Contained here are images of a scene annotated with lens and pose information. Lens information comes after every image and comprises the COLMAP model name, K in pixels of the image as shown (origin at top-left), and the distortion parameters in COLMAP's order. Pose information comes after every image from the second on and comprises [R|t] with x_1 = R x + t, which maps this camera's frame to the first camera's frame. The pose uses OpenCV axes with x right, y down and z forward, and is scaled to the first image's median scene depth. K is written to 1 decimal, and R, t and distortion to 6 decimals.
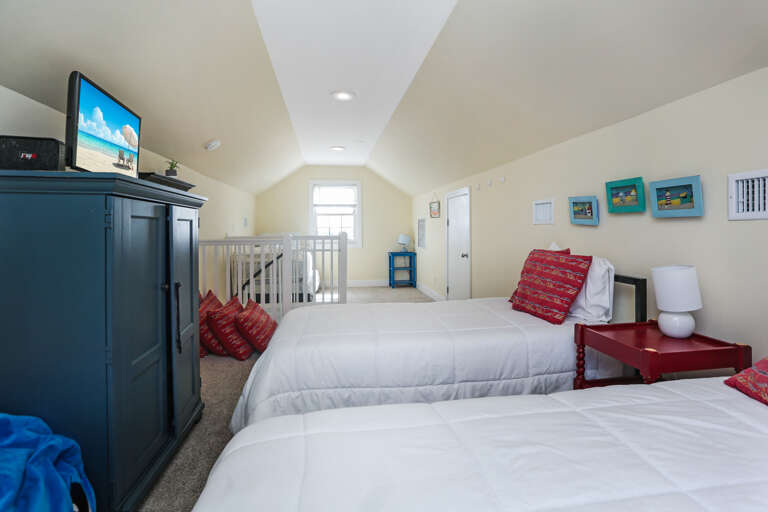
lens RADIAL K [[390.2, 0, 385.0], [0, 390.2, 232.3], [0, 0, 1]] dist [-0.072871, -0.000484]
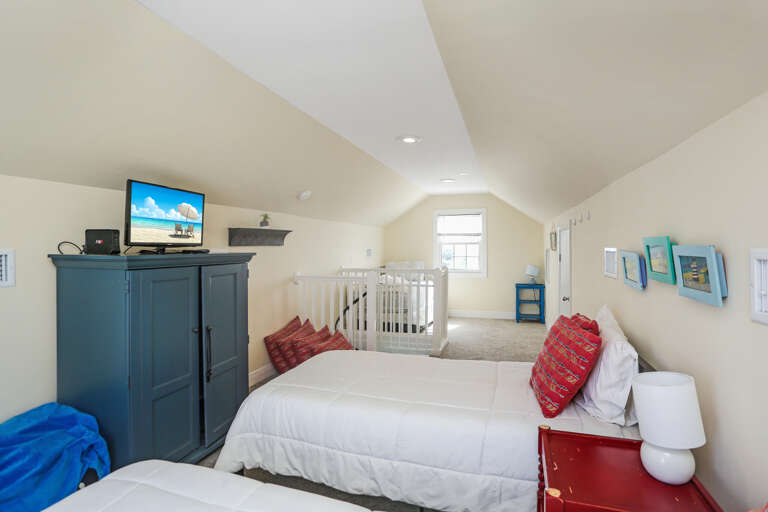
lens RADIAL K [[385.7, 0, 383.2], [0, 385.7, 245.5], [0, 0, 1]] dist [-0.065015, -0.000298]
pose [[0.889912, -0.000567, -0.456133, 0.292111], [-0.002015, 0.999985, -0.005174, -0.070030], [0.456129, 0.005523, 0.889897, 0.072224]]
